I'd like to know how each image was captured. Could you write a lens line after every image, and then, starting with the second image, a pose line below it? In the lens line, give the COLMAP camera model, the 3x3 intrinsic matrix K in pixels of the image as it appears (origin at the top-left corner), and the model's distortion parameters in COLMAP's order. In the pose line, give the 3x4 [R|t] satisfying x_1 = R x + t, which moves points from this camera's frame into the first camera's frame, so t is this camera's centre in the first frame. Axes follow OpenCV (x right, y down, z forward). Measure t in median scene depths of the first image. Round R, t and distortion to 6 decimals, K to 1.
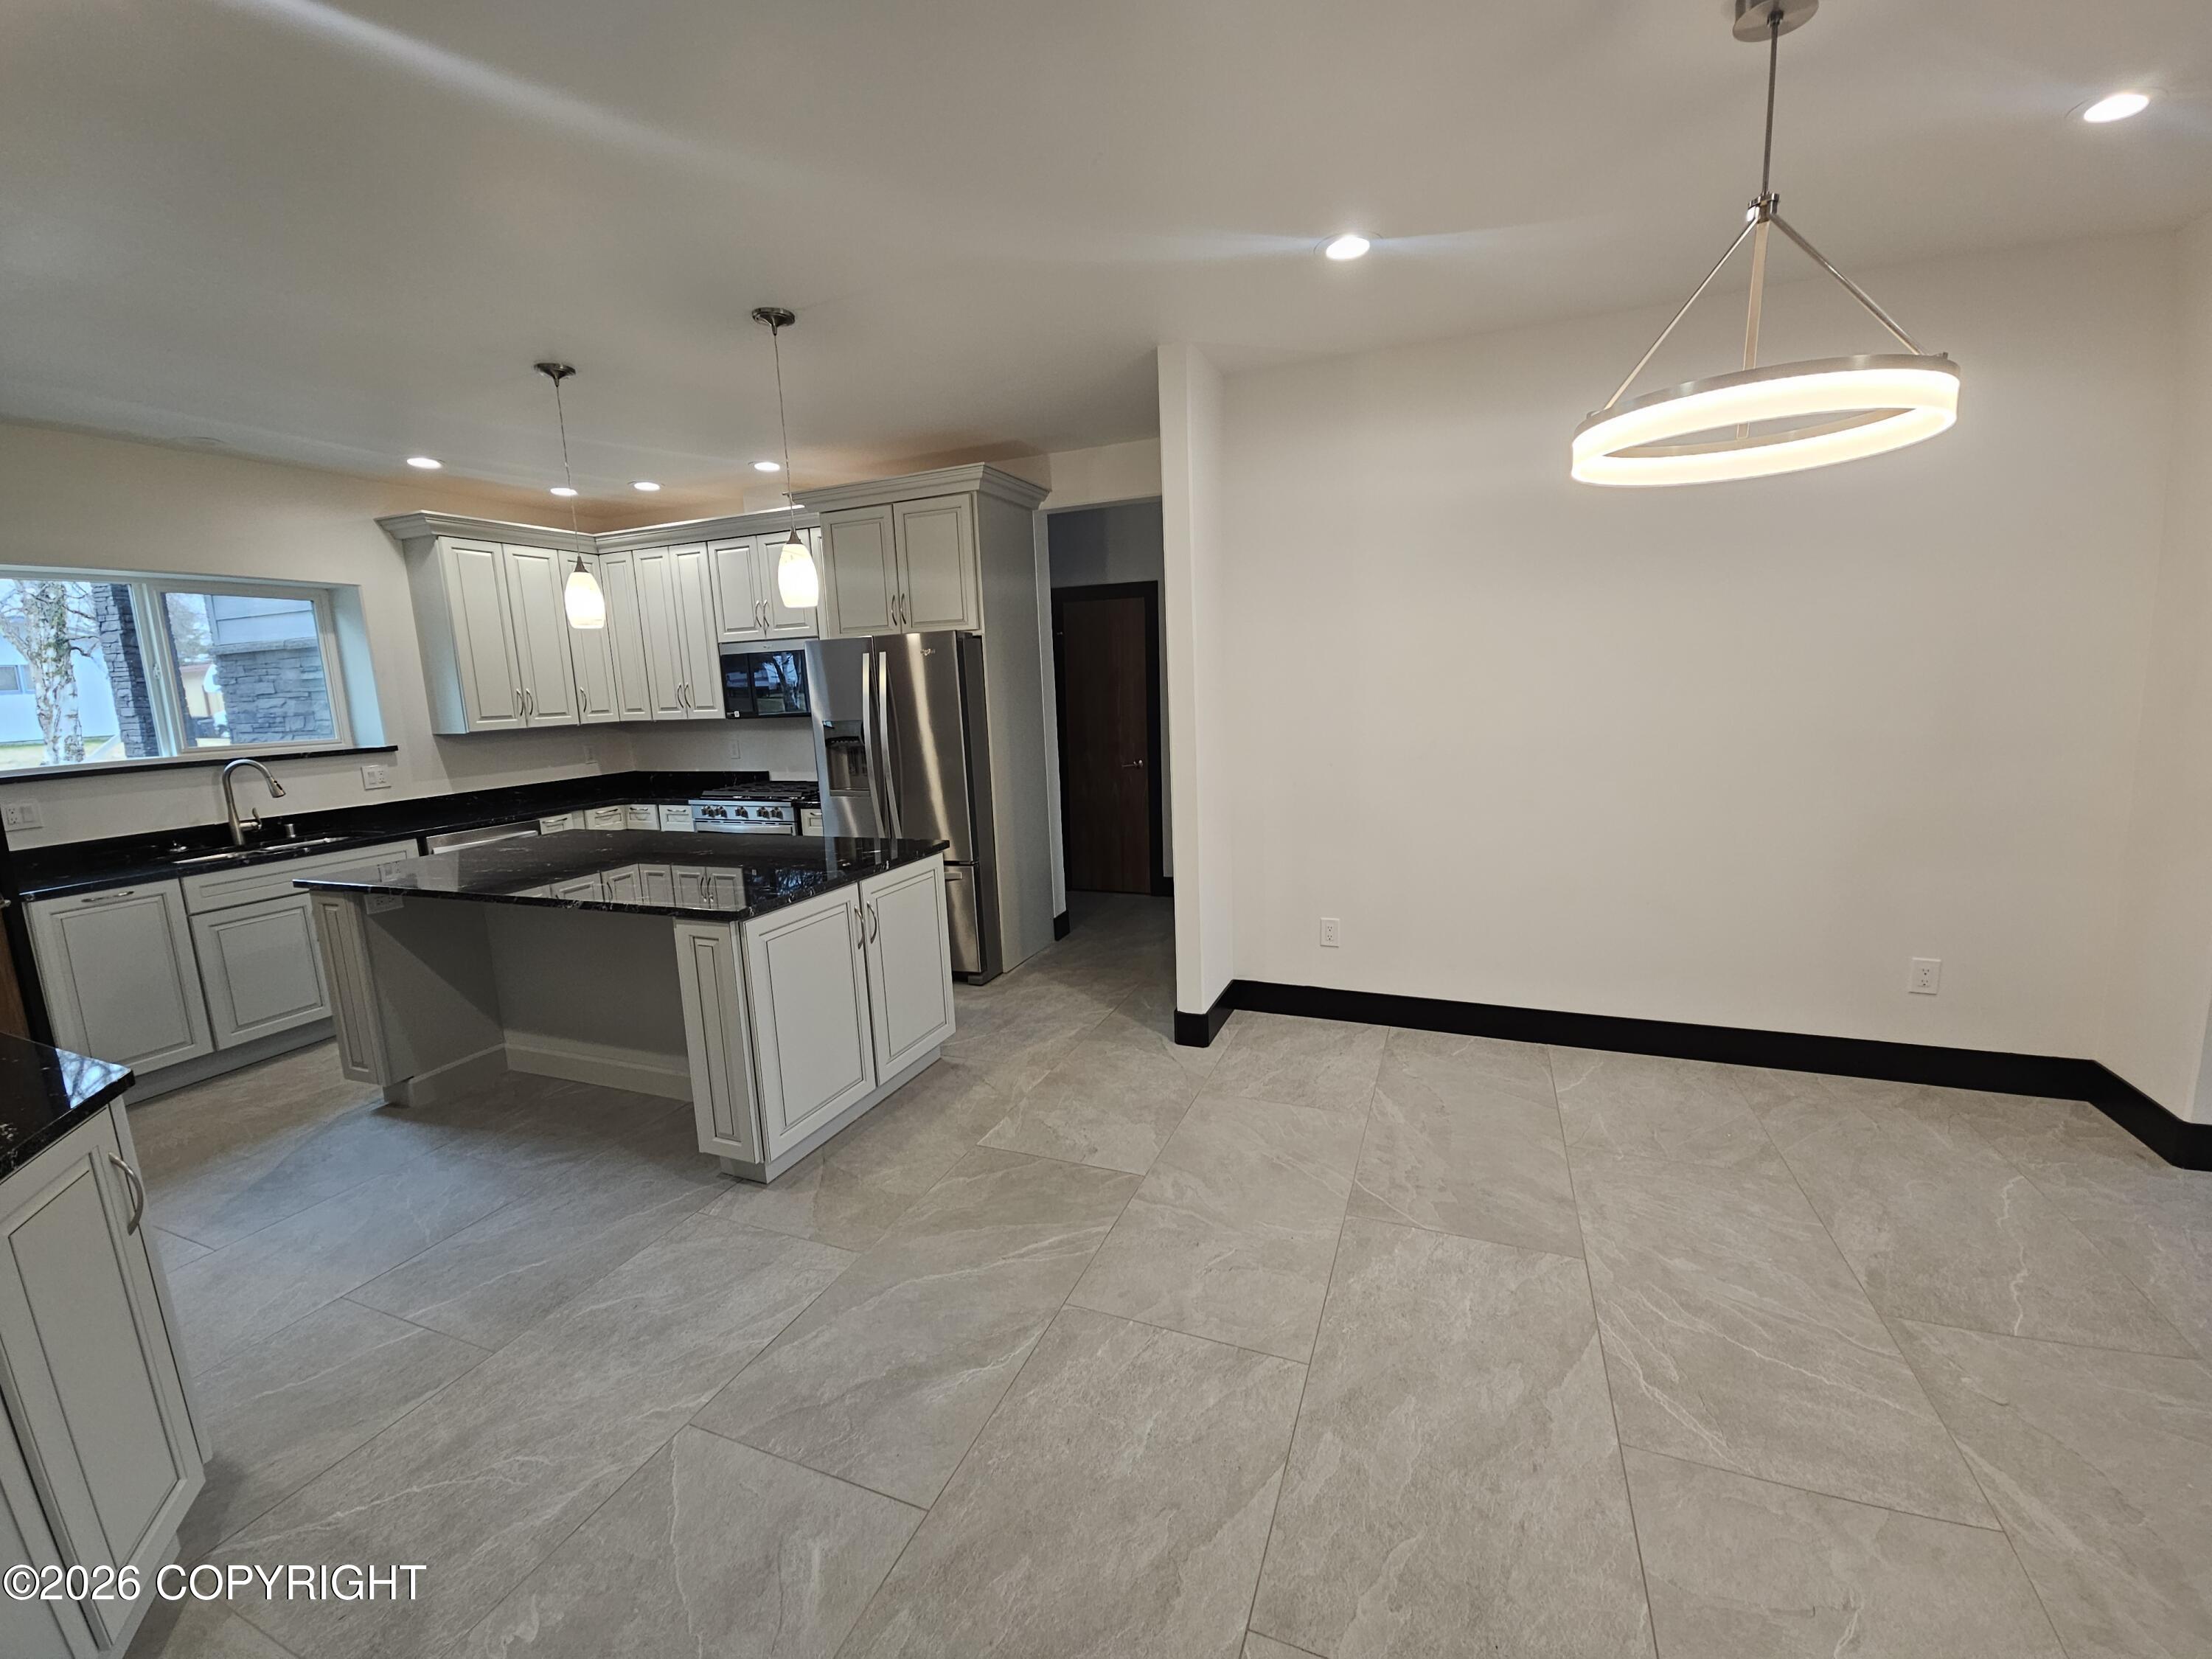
lens RADIAL K [[893.1, 0, 1106.0], [0, 893.1, 829.5], [0, 0, 1]] dist [-0.003624, -0.000177]
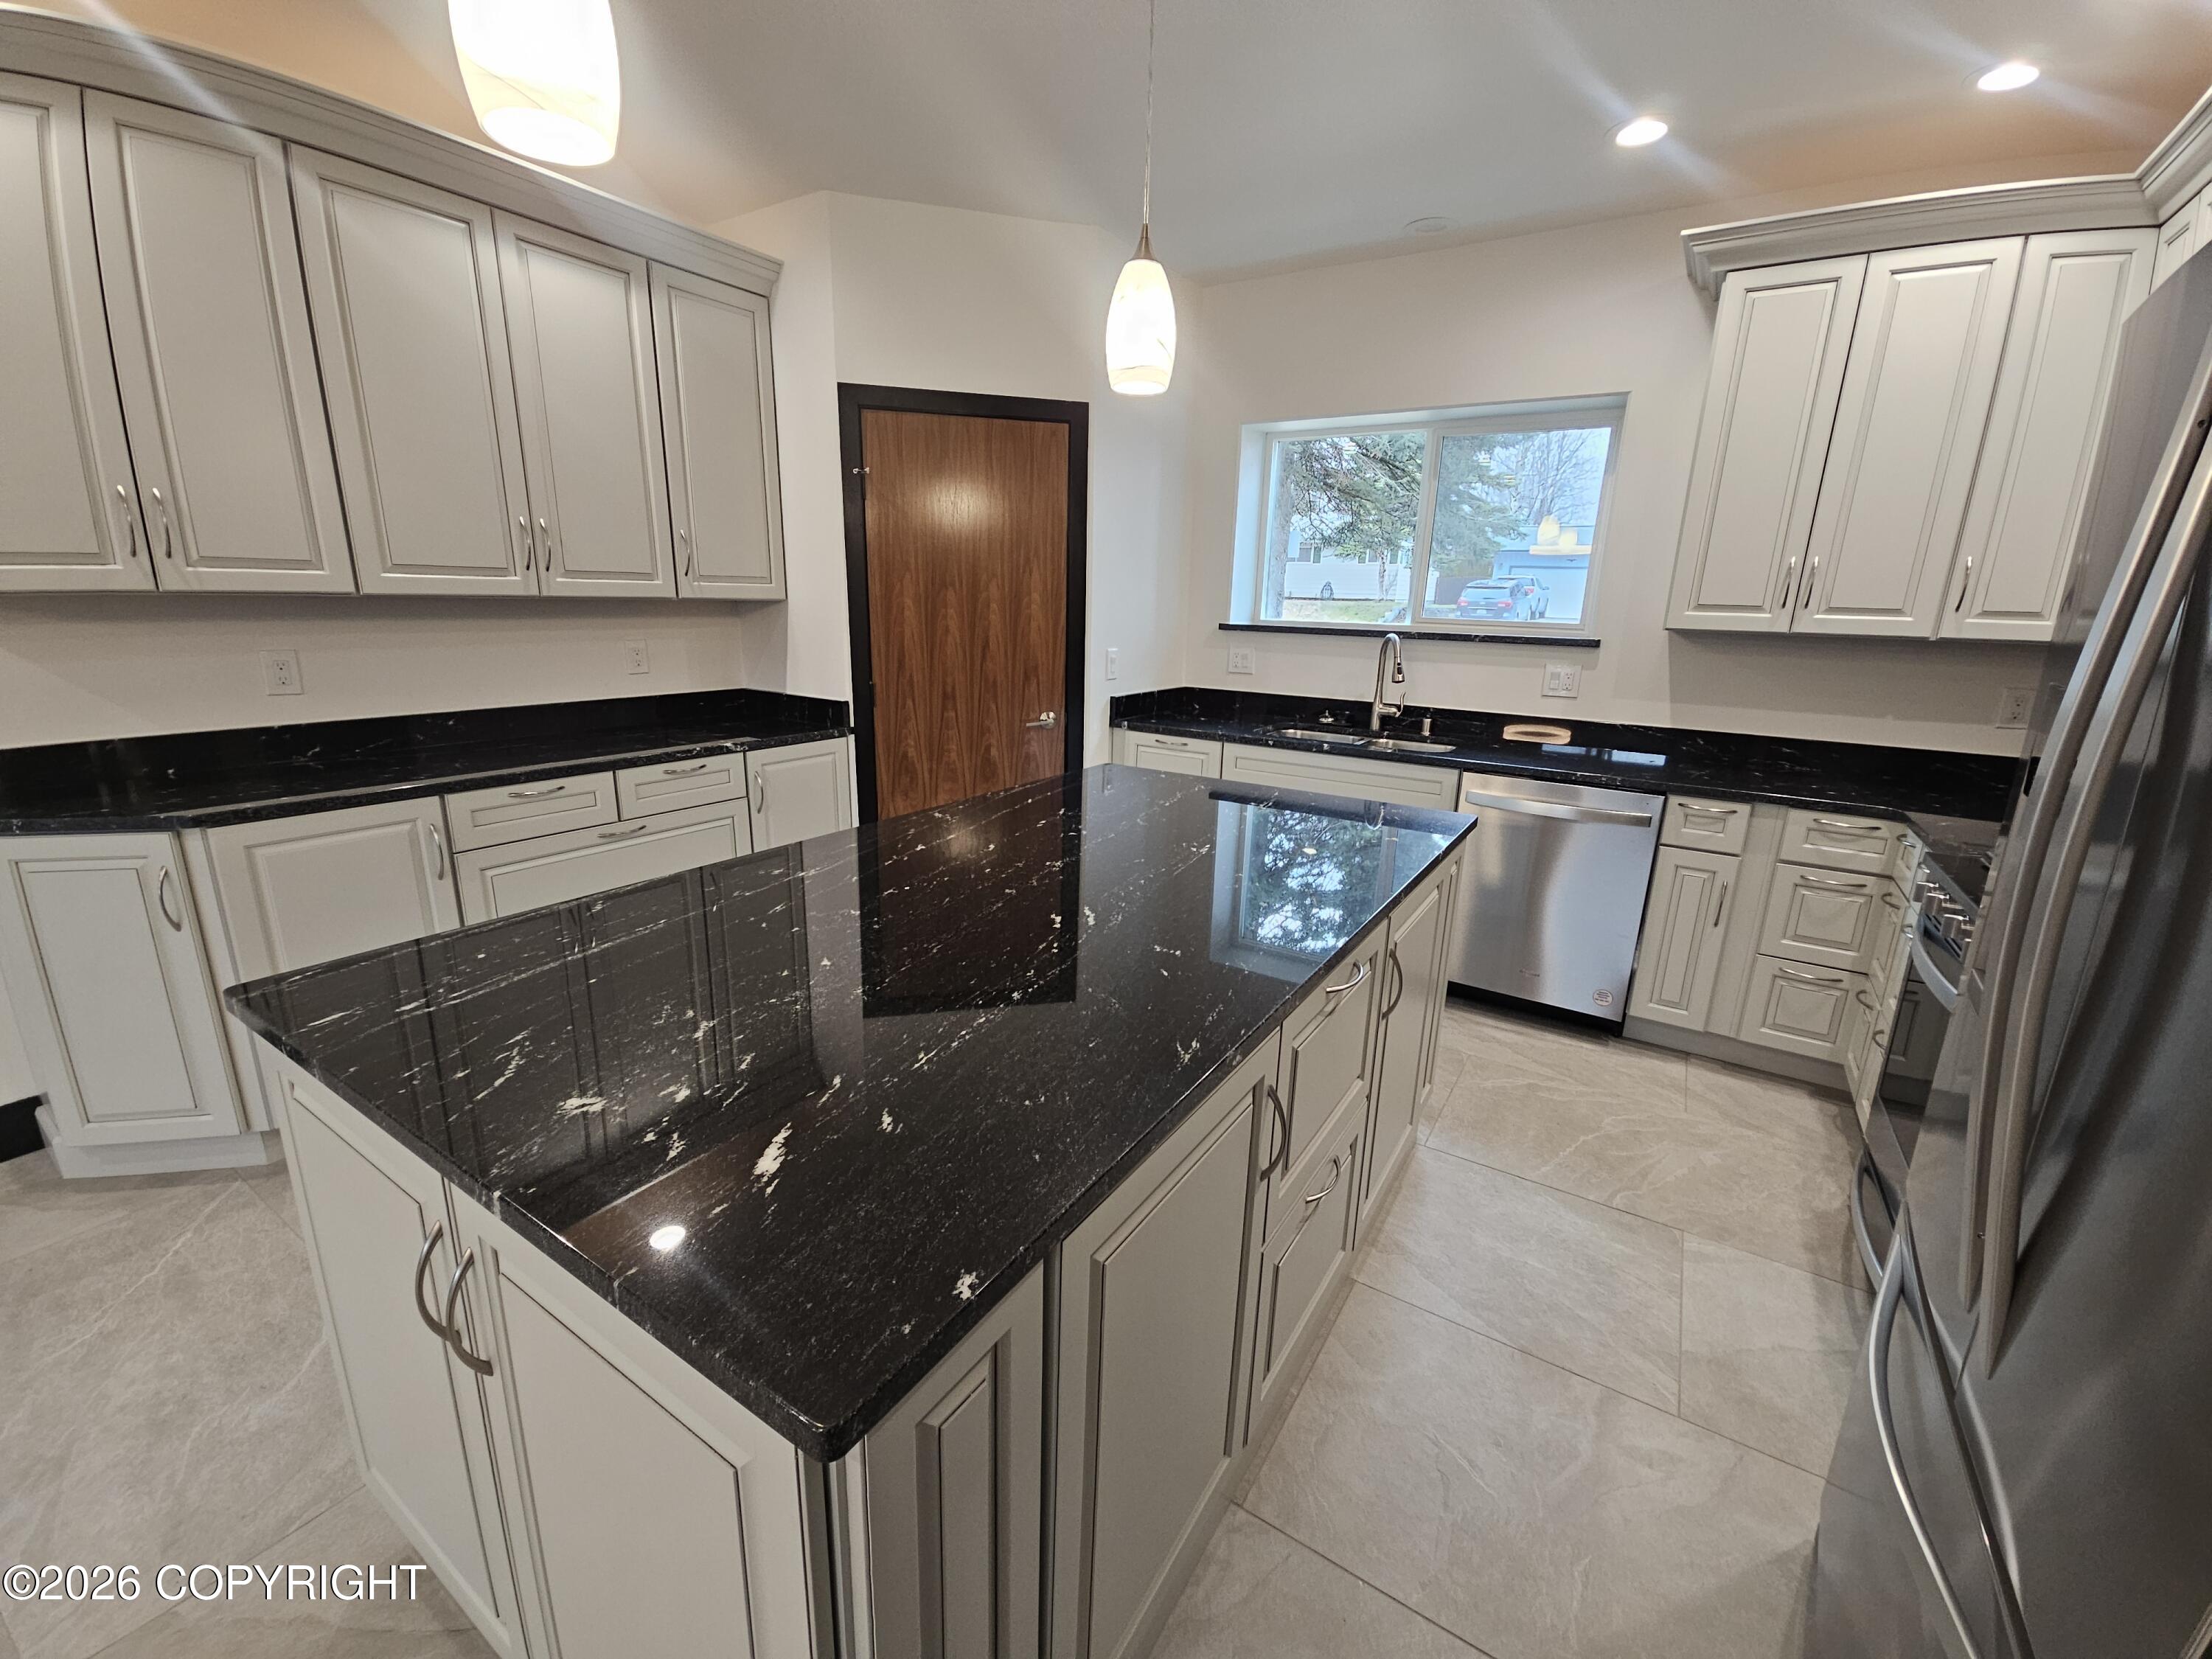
lens RADIAL K [[905.8, 0, 1106.0], [0, 905.8, 829.5], [0, 0, 1]] dist [-0.010453, -0.000404]
pose [[-0.189315, 0.288843, -0.938472, -0.042671], [-0.169324, 0.931835, 0.320957, -0.118381], [0.967207, 0.219668, -0.127502, 0.771180]]
